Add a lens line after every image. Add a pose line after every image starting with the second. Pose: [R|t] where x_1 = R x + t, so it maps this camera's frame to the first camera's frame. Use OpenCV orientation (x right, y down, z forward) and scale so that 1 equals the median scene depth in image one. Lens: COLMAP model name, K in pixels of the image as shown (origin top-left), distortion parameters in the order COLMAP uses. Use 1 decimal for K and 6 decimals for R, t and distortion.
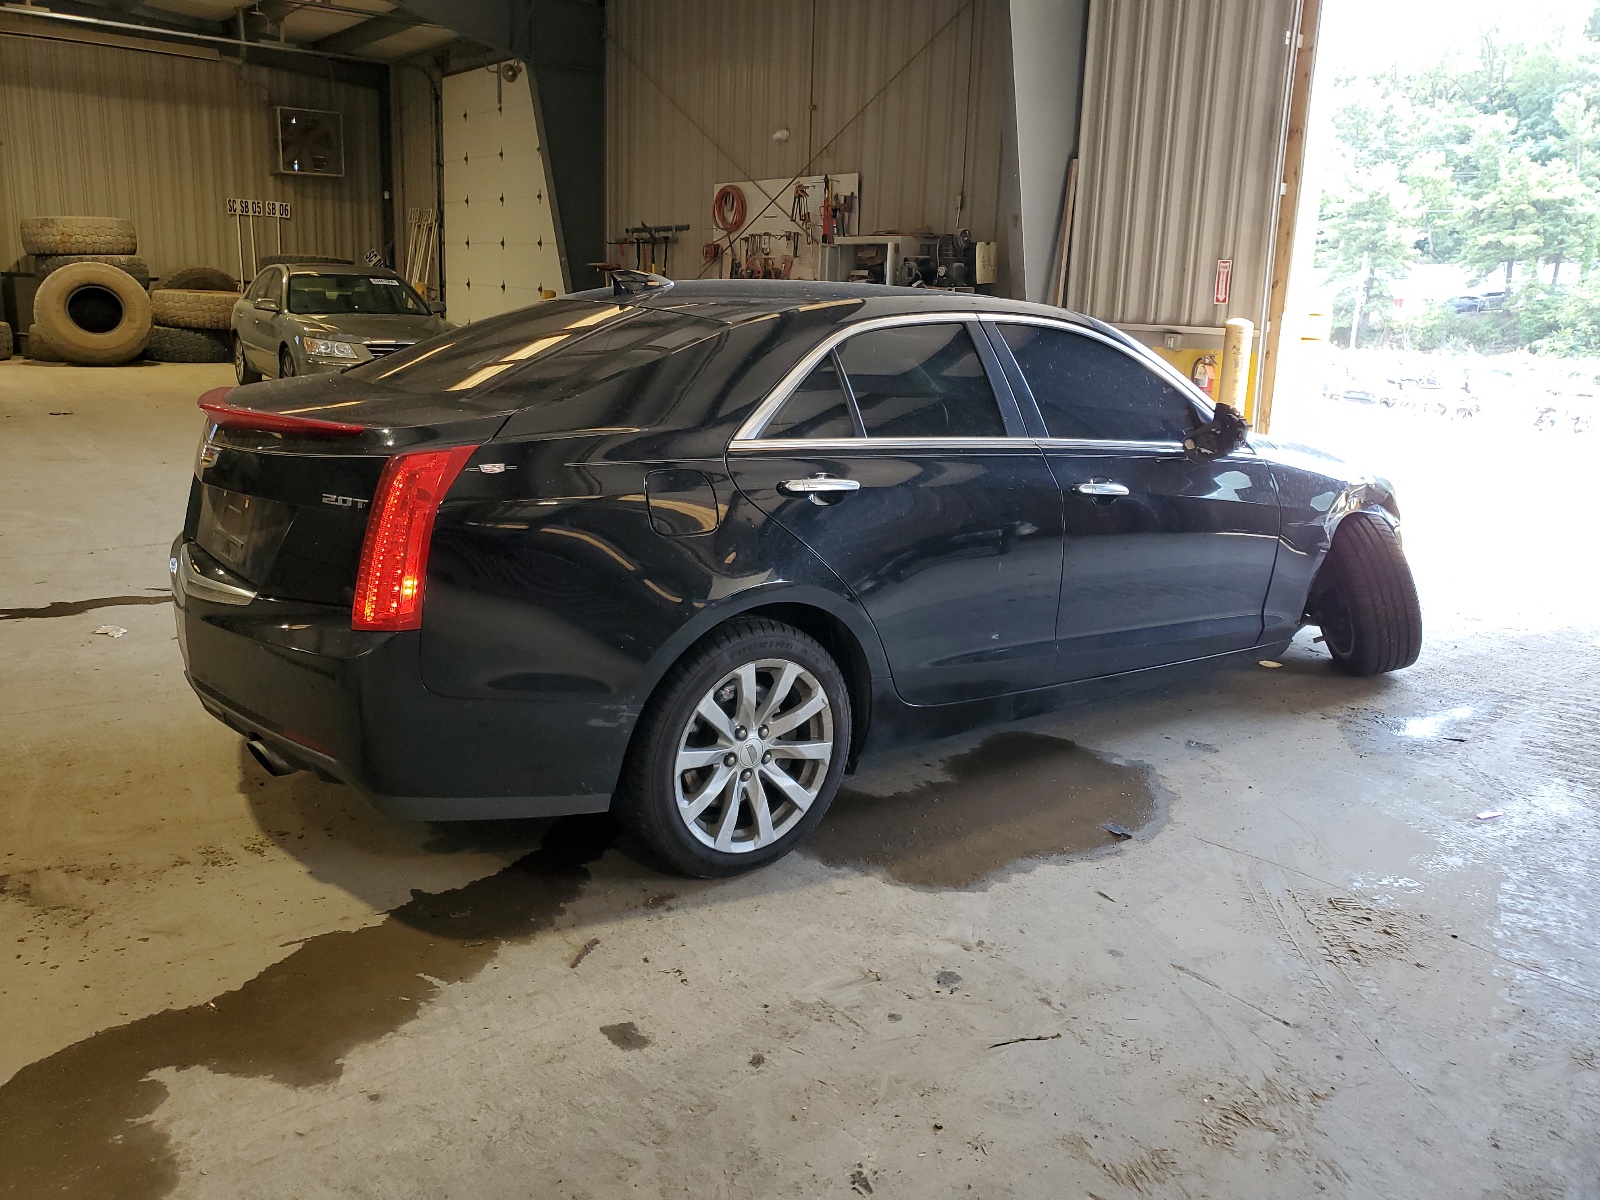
lens RADIAL K [[1313.1, 0, 800.0], [0, 1313.1, 600.0], [0, 0, 1]] dist [0.015301, 0.002115]
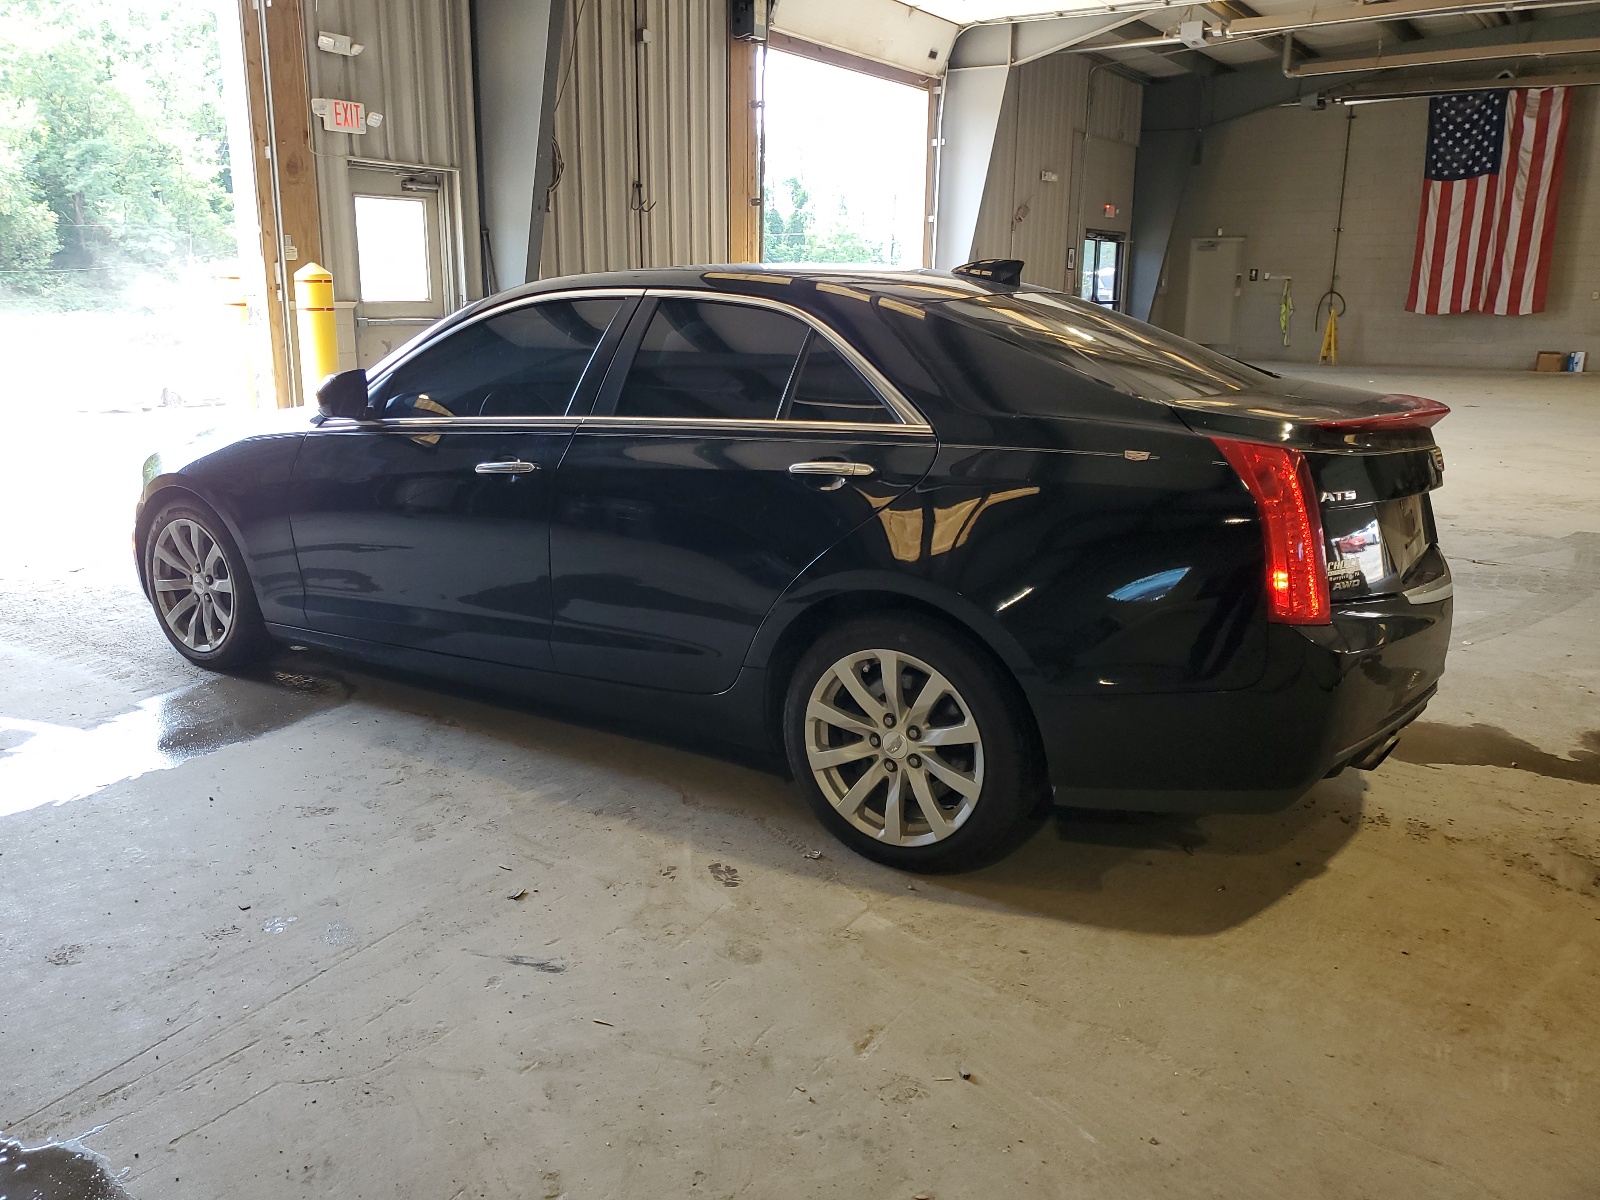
lens RADIAL K [[1273.6, 0, 803.5], [0, 1273.6, 594.0], [0, 0, 1]] dist [0.026332, 0.003006]
pose [[-0.361940, -0.256354, 0.896260, -1.166271], [0.200877, 0.917409, 0.343525, -0.443649], [-0.910301, 0.304373, -0.280551, 1.721015]]
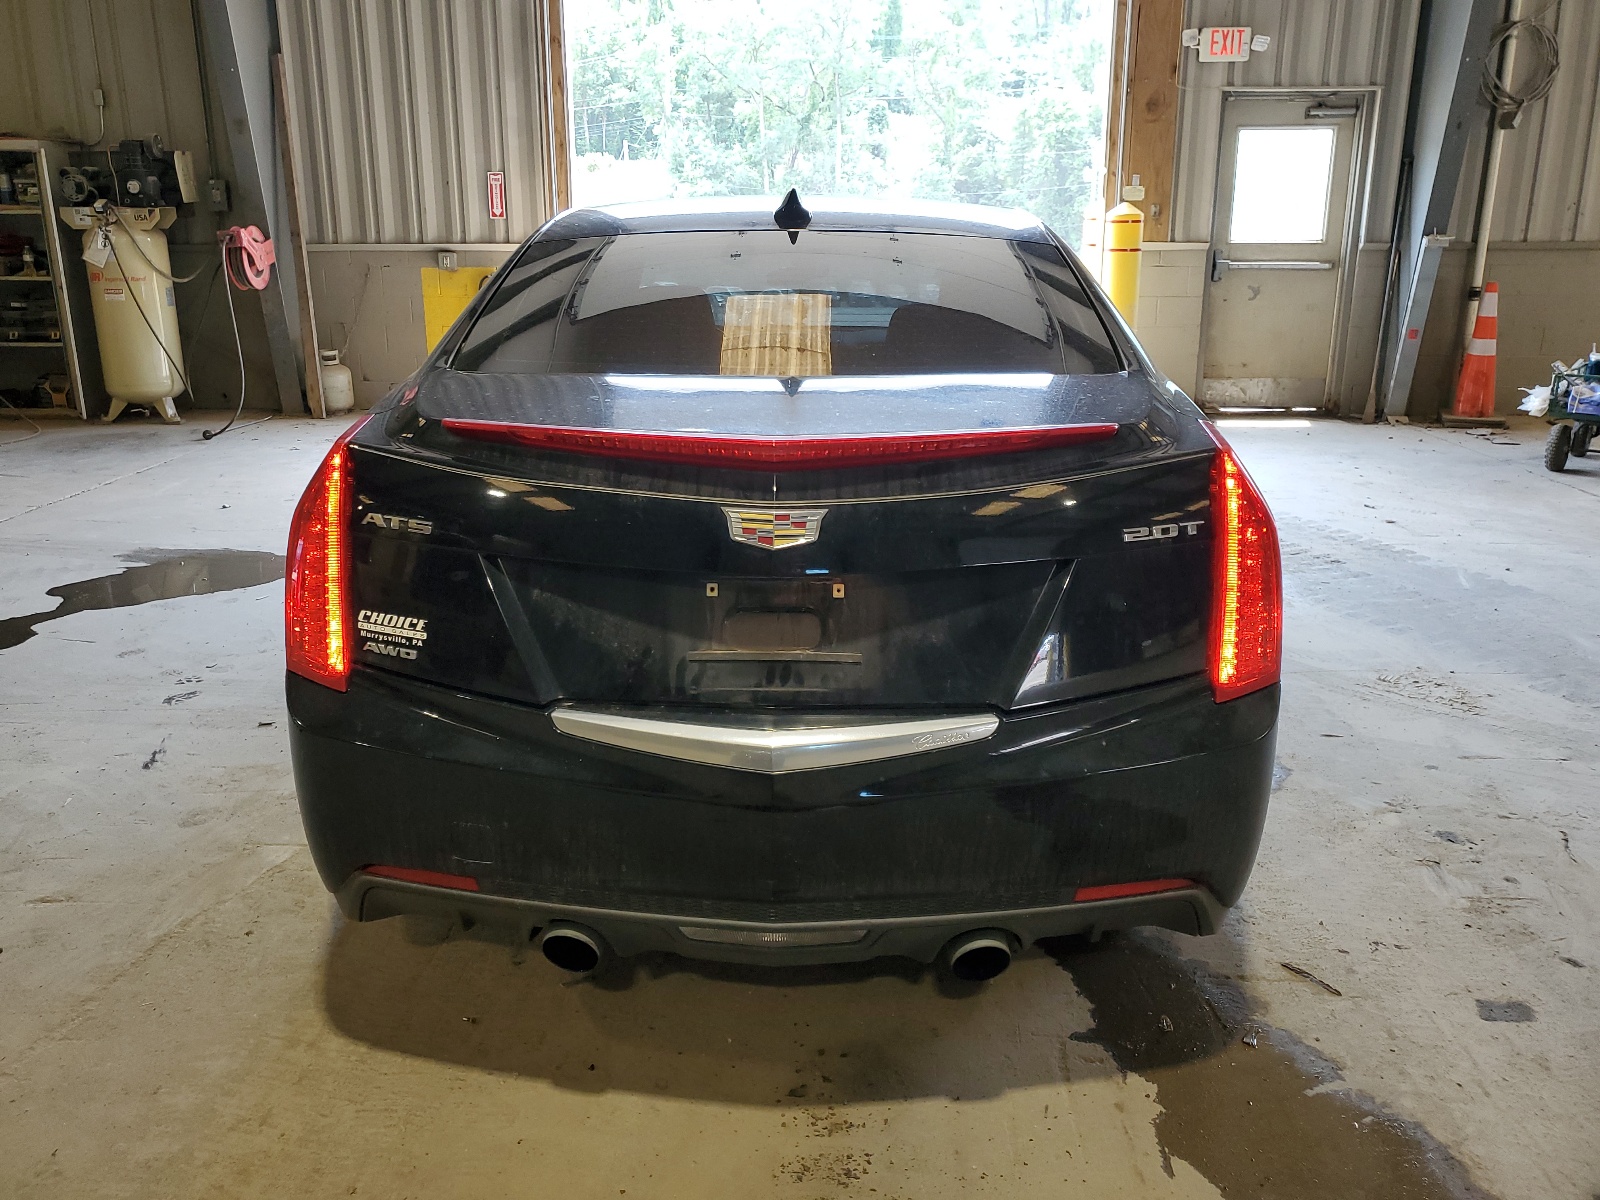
lens RADIAL K [[1273.6, 0, 803.5], [0, 1273.6, 594.0], [0, 0, 1]] dist [0.026332, 0.003006]
pose [[0.614689, -0.253767, 0.746833, -0.849777], [0.204716, 0.965714, 0.159646, -0.165285], [-0.761740, 0.054756, 0.645564, 0.624975]]
